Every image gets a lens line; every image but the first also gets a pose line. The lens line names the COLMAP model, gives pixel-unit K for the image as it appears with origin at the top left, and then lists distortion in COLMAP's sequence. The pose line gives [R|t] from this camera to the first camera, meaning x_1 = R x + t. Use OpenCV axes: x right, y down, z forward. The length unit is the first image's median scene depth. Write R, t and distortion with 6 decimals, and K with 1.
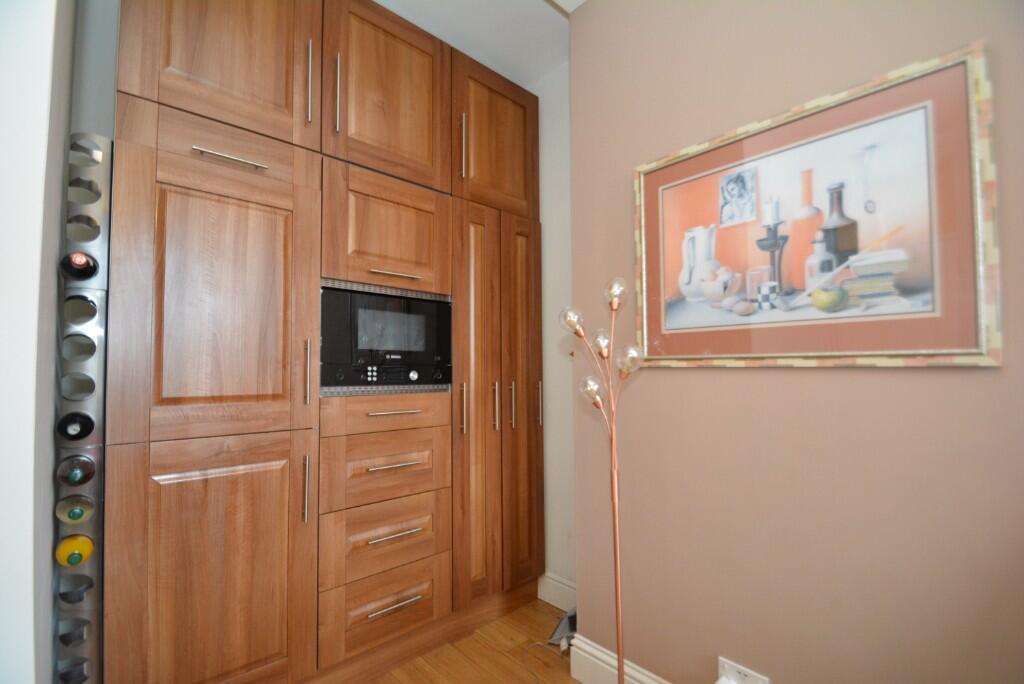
lens RADIAL K [[454.9, 0, 510.3], [0, 454.9, 361.4], [0, 0, 1]] dist [0.003401, 0.000135]
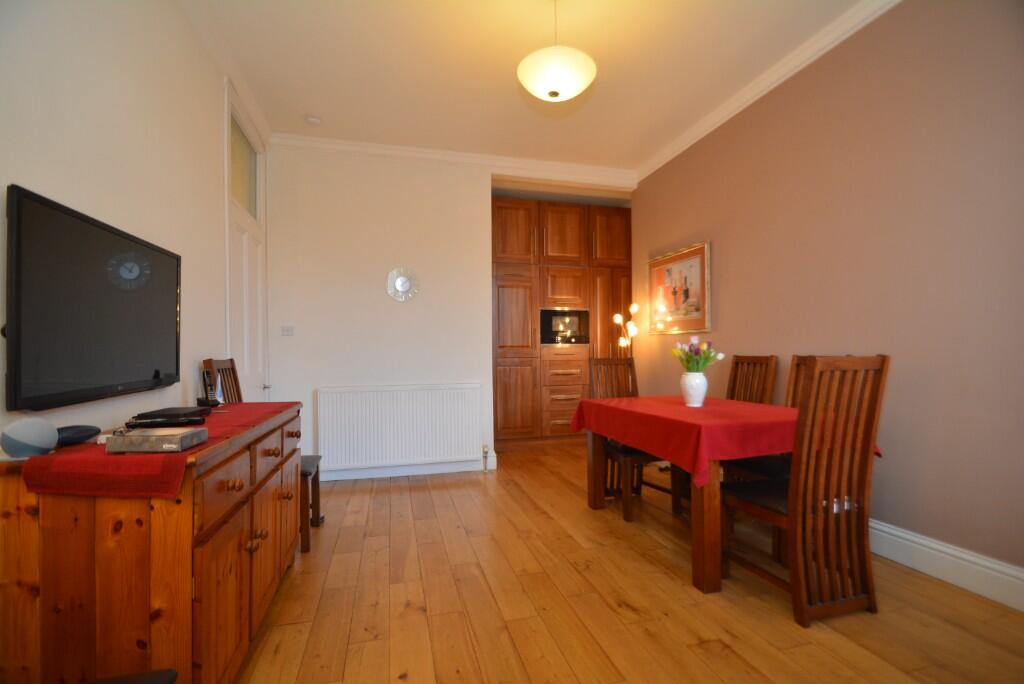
lens RADIAL K [[454.9, 0, 510.8], [0, 454.9, 345.6], [0, 0, 1]] dist [0.003401, 0.000135]
pose [[0.887013, -0.011333, -0.461606, 0.824285], [0.018494, 0.999769, 0.010992, 0.031847], [0.461374, -0.018287, 0.887017, -1.818736]]
